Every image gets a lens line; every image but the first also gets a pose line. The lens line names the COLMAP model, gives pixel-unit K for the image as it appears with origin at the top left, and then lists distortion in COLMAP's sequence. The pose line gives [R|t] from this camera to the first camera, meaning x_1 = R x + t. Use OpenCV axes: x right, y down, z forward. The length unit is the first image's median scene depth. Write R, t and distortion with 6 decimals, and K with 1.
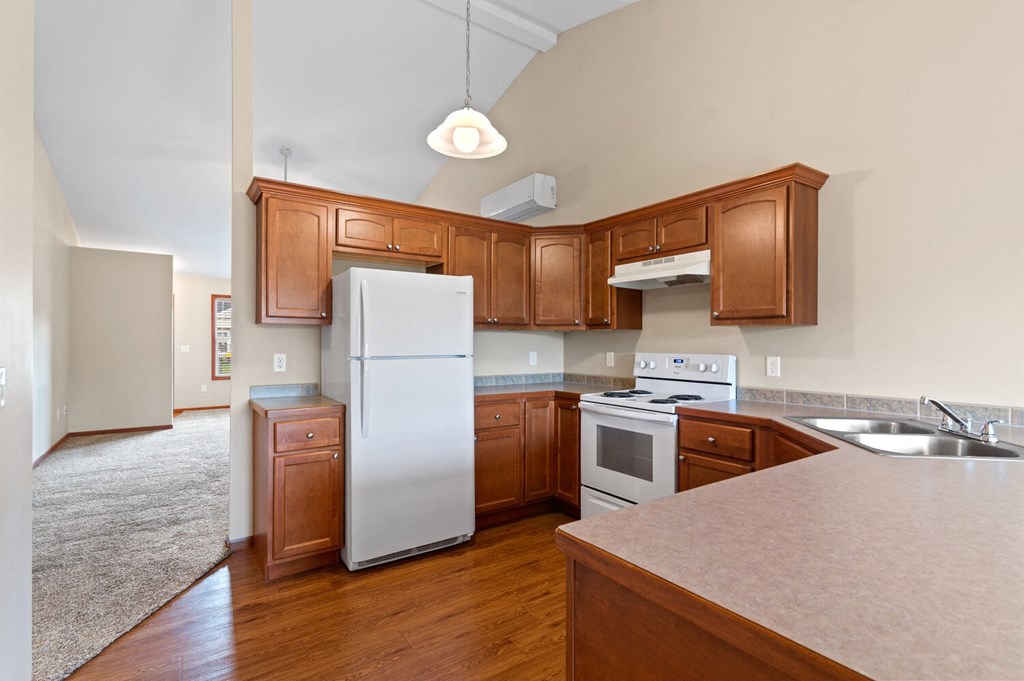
lens RADIAL K [[487.7, 0, 512.0], [0, 487.7, 340.5], [0, 0, 1]] dist [0.001646, 0.000238]
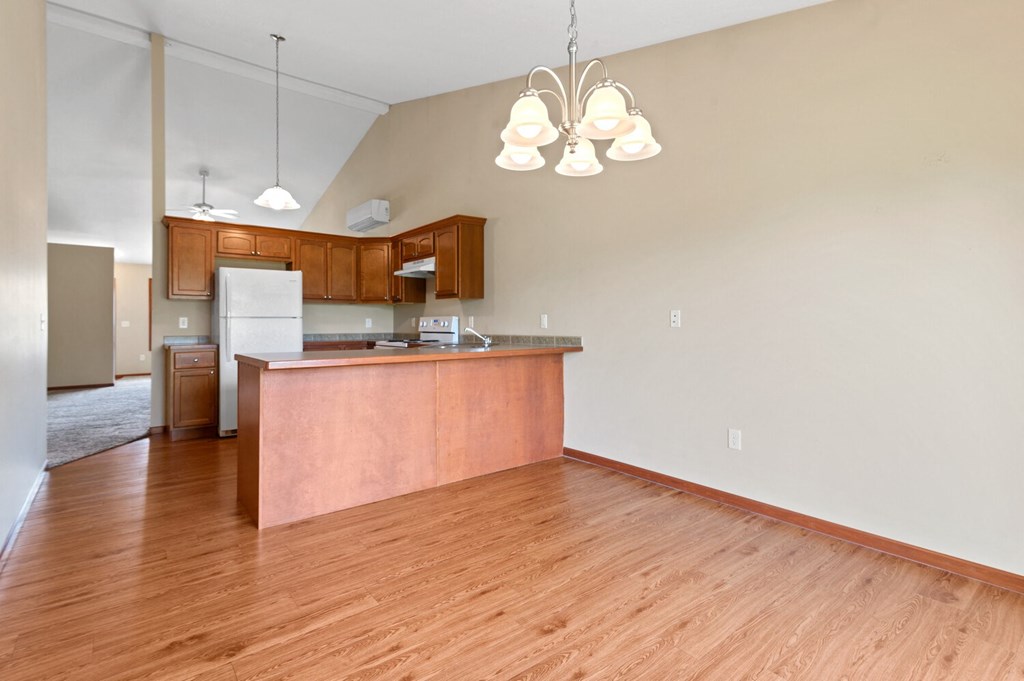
lens RADIAL K [[486.7, 0, 514.3], [0, 486.7, 319.5], [0, 0, 1]] dist [0.001589, 0.000544]
pose [[0.996711, -0.006924, 0.080744, 0.518135], [0.007277, 0.999965, -0.004074, 0.049652], [-0.080713, 0.004648, 0.996727, -0.750606]]
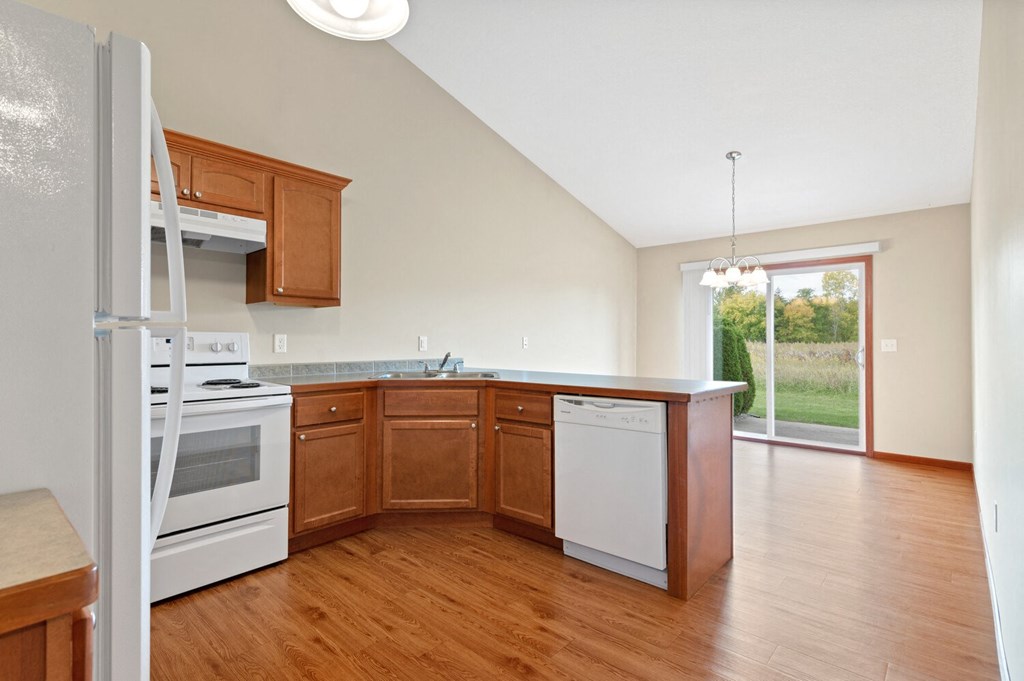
lens RADIAL K [[487.7, 0, 512.0], [0, 487.7, 340.5], [0, 0, 1]] dist [0.001646, 0.000238]
pose [[-0.238634, -0.003429, 0.971104, -0.592957], [-0.007301, 0.999972, 0.001737, 0.038787], [-0.971082, -0.006675, -0.238652, 0.714878]]
